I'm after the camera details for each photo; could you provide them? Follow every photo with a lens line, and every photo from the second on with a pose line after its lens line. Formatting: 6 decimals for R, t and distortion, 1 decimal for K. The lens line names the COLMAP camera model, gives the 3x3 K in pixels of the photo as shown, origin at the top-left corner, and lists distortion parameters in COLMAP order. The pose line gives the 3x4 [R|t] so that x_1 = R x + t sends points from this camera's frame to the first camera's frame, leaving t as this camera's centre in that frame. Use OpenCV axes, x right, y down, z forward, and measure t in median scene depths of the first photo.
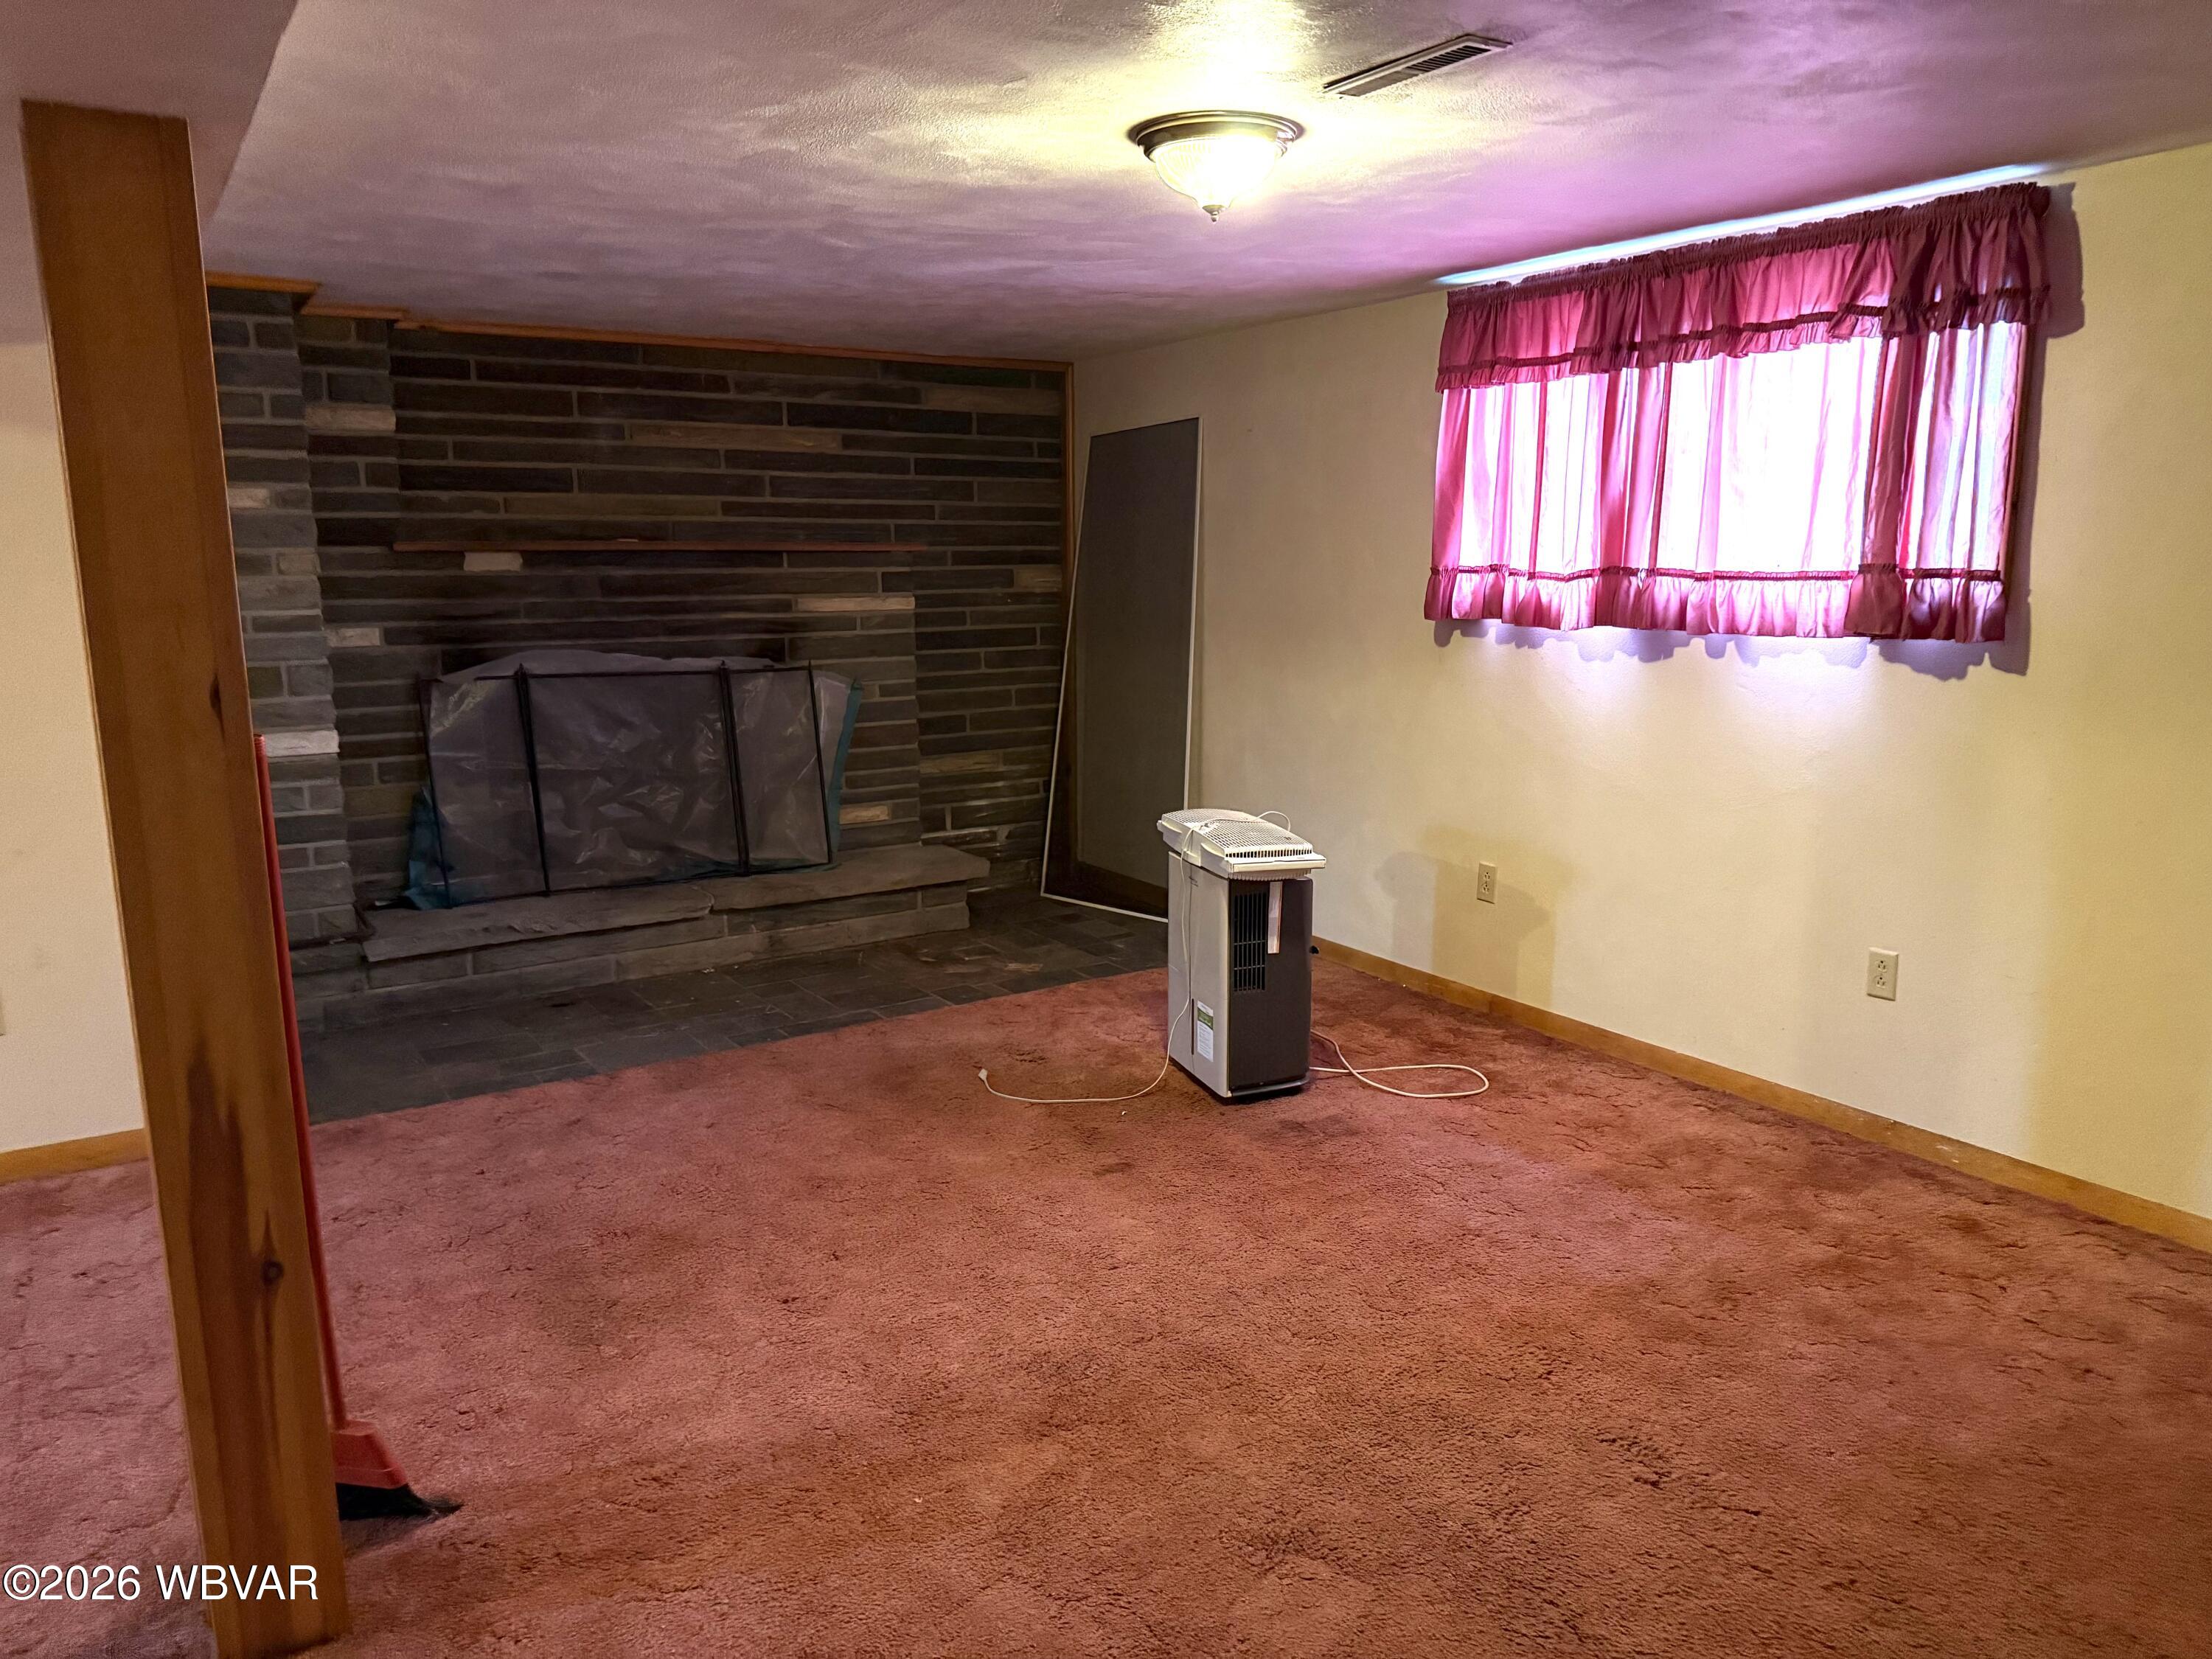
lens RADIAL K [[1555.1, 0, 1121.0], [0, 1555.1, 866.8], [0, 0, 1]] dist [0.064828, -0.083153]
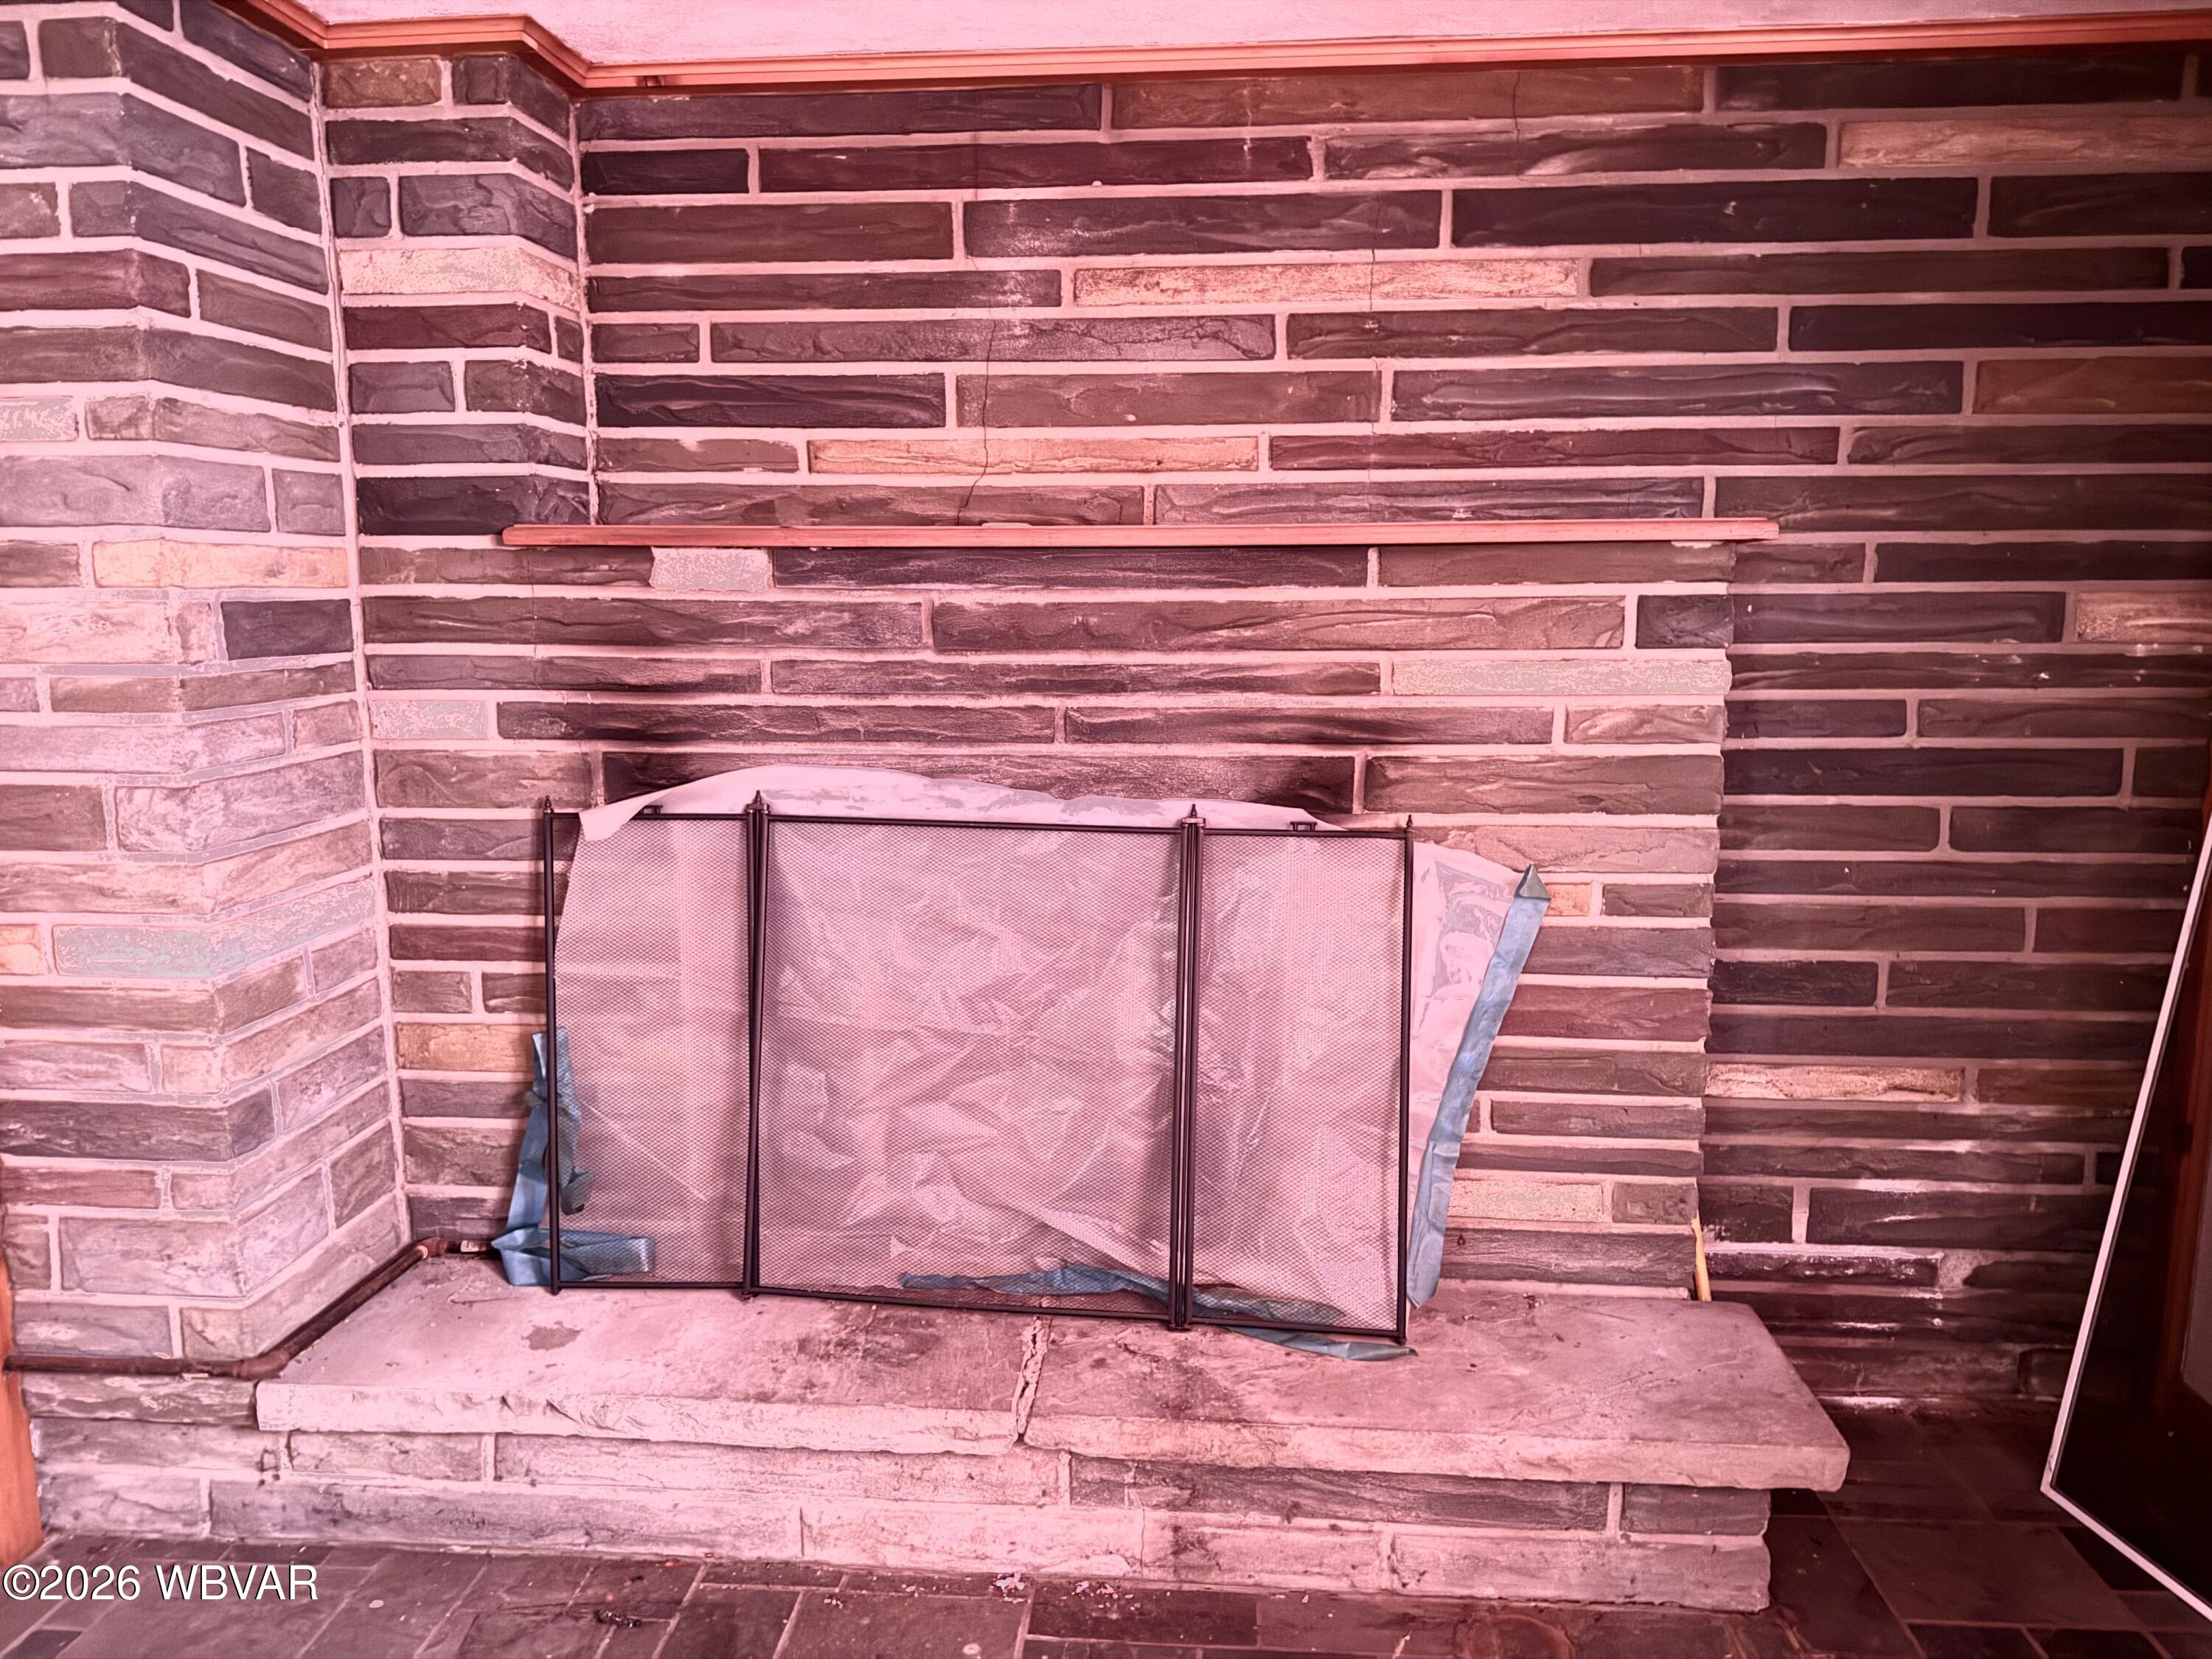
lens RADIAL K [[1555.1, 0, 1108.0], [0, 1555.1, 839.1], [0, 0, 1]] dist [0.064828, -0.083153]
pose [[0.790099, 0.096960, -0.605262, -0.019739], [-0.124420, 0.992224, -0.003466, -0.123641], [0.600219, 0.078046, 0.796019, 0.682022]]
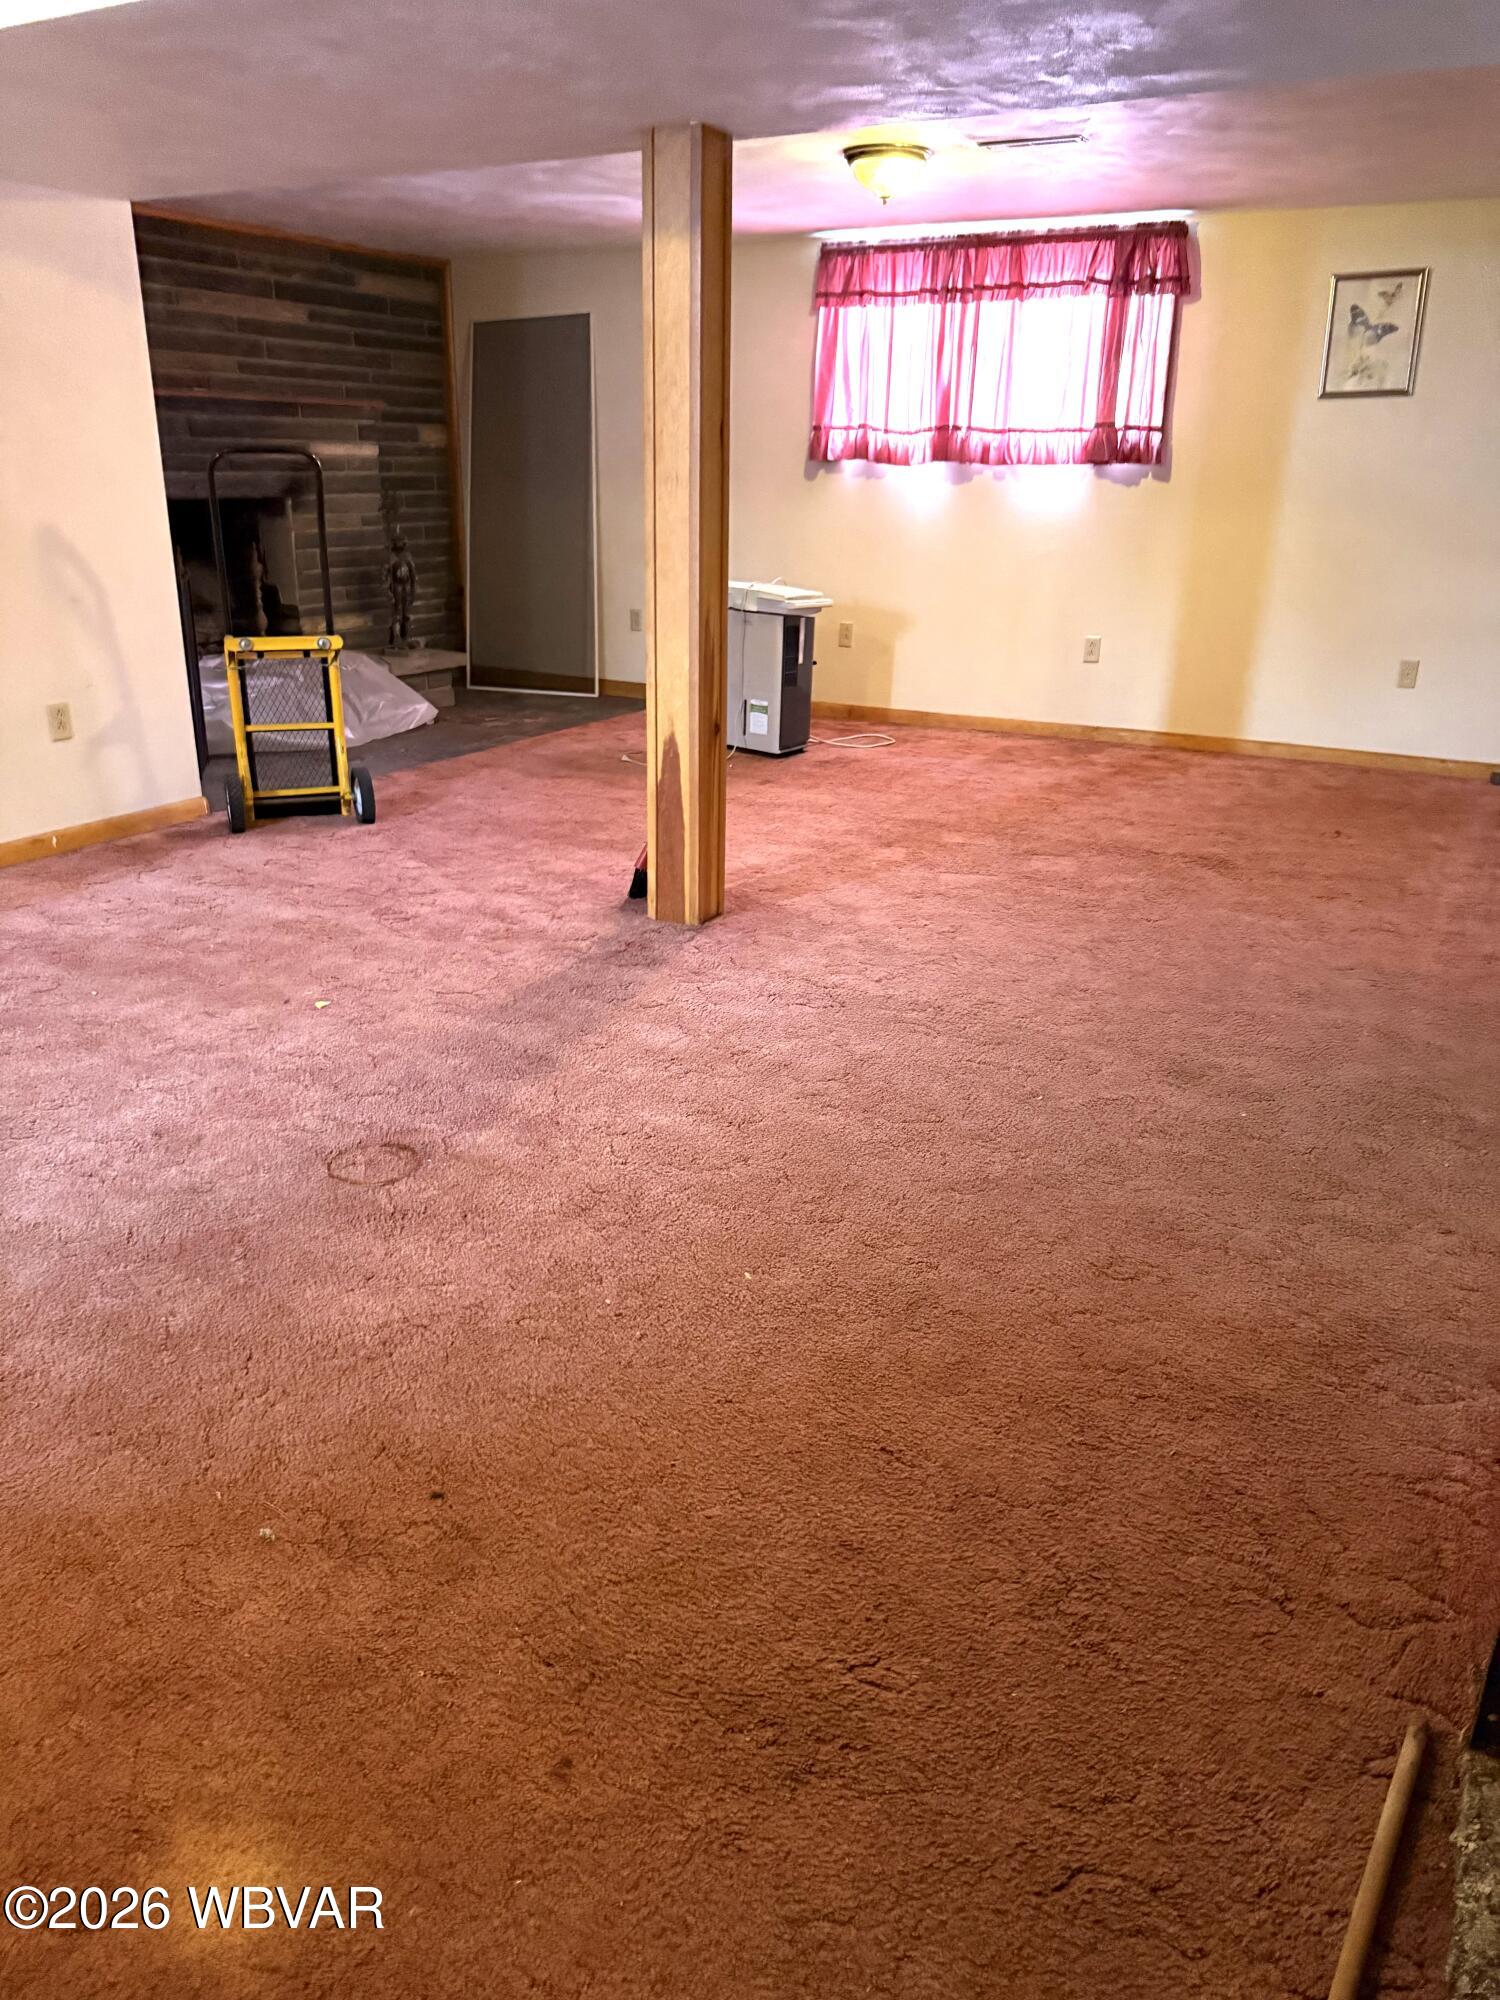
lens RADIAL K [[1406.0, 0, 741.3], [0, 1406.0, 988.7], [0, 0, 1]] dist [0.064828, -0.083153]
pose [[0.872673, -0.157208, 0.462307, -0.543356], [0.082215, 0.980546, 0.178243, 0.093866], [-0.481335, -0.117540, 0.868620, -0.253401]]
